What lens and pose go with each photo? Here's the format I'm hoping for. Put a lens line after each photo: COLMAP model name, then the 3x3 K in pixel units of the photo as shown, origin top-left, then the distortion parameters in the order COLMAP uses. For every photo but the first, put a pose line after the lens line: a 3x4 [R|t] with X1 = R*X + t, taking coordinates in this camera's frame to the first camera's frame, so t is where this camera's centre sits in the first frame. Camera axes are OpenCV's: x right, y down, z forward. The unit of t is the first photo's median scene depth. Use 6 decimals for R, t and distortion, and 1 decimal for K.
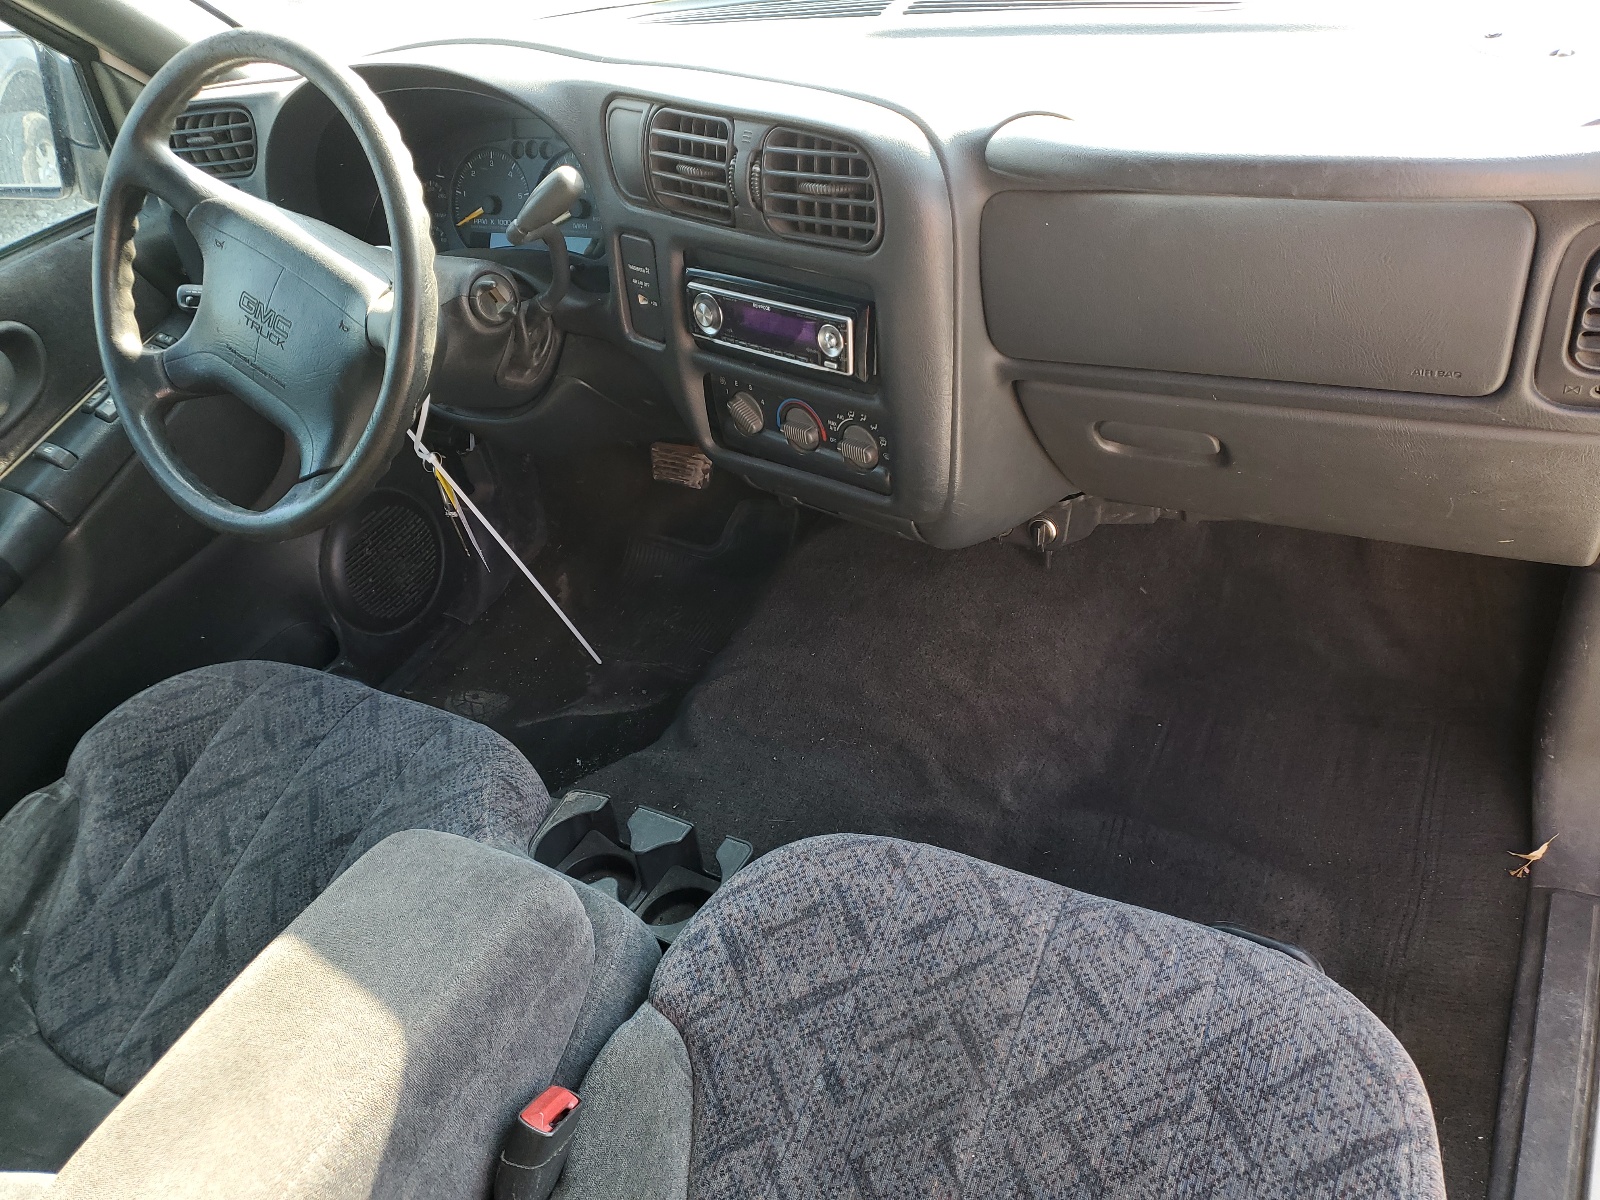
lens RADIAL K [[1255.7, 0, 800.0], [0, 1255.7, 600.0], [0, 0, 1]] dist [0.008859, 0.000831]
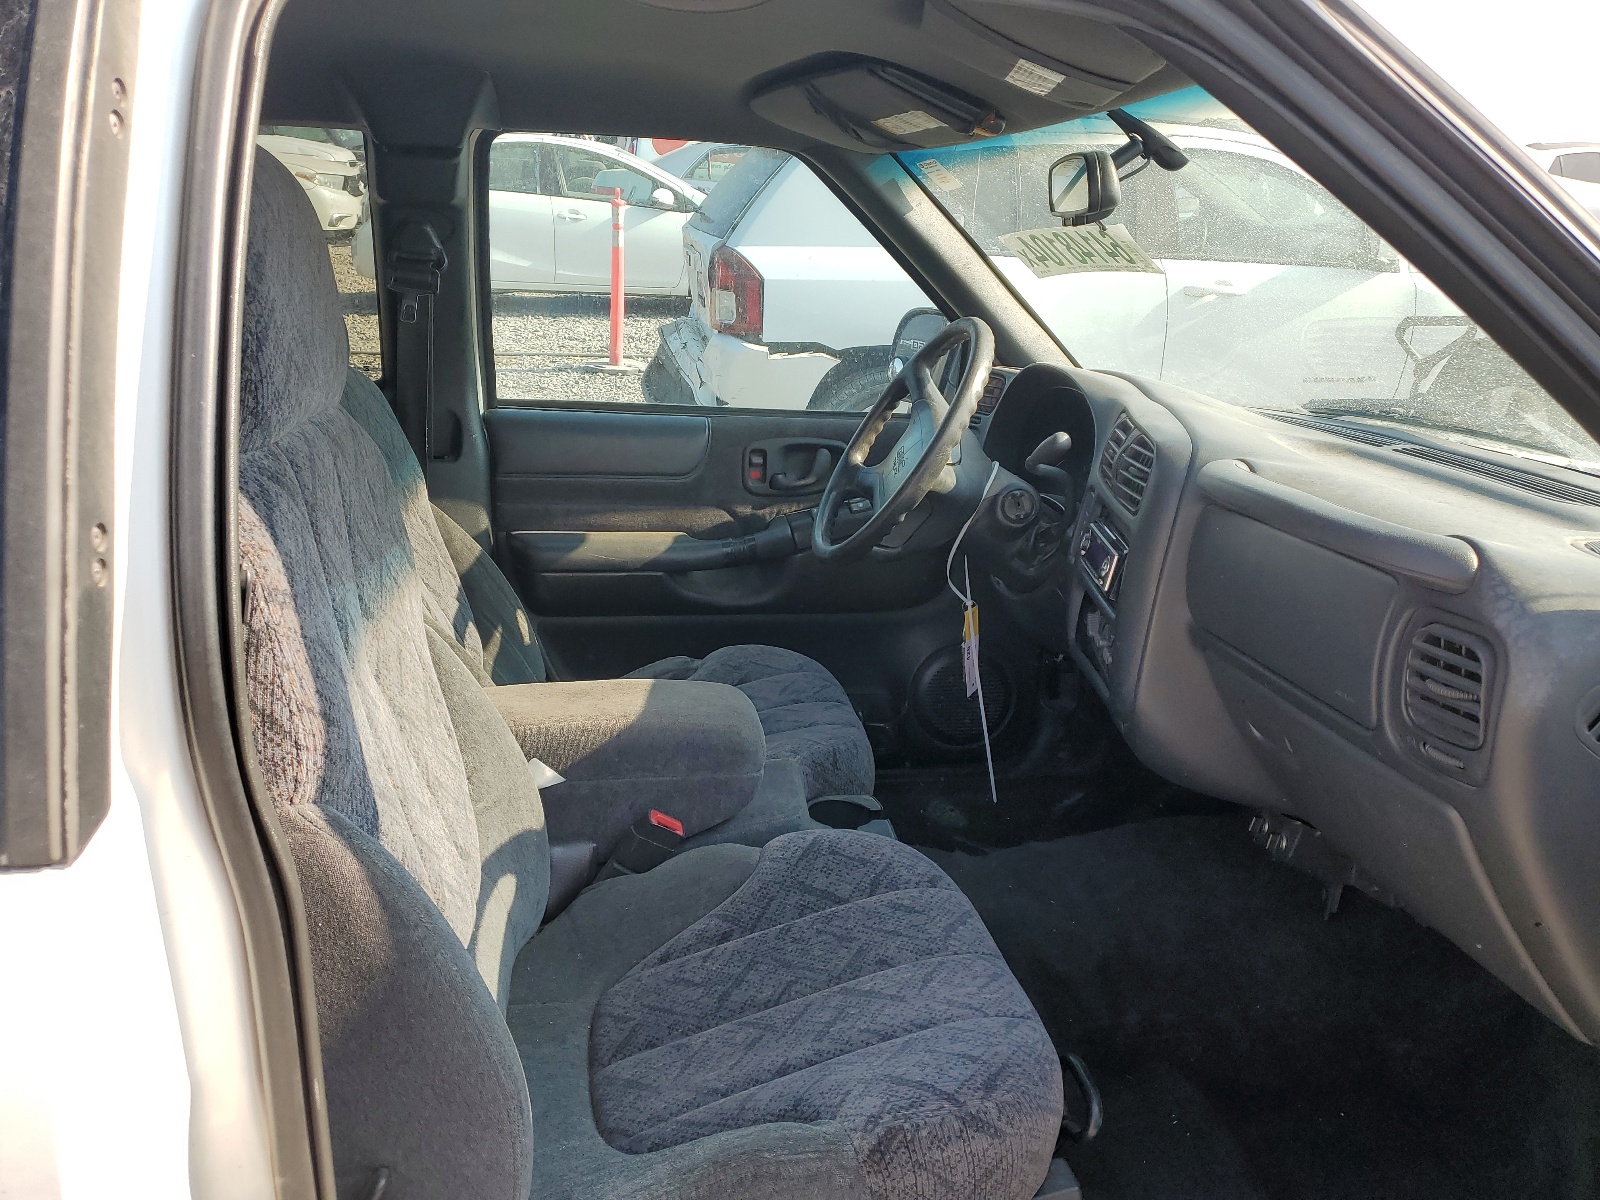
lens RADIAL K [[1255.7, 0, 800.0], [0, 1255.7, 600.0], [0, 0, 1]] dist [0.008859, 0.000831]
pose [[0.595580, 0.385508, -0.704747, 0.923221], [-0.594350, 0.801676, -0.063754, 0.144040], [0.540400, 0.456837, 0.706589, -0.244024]]
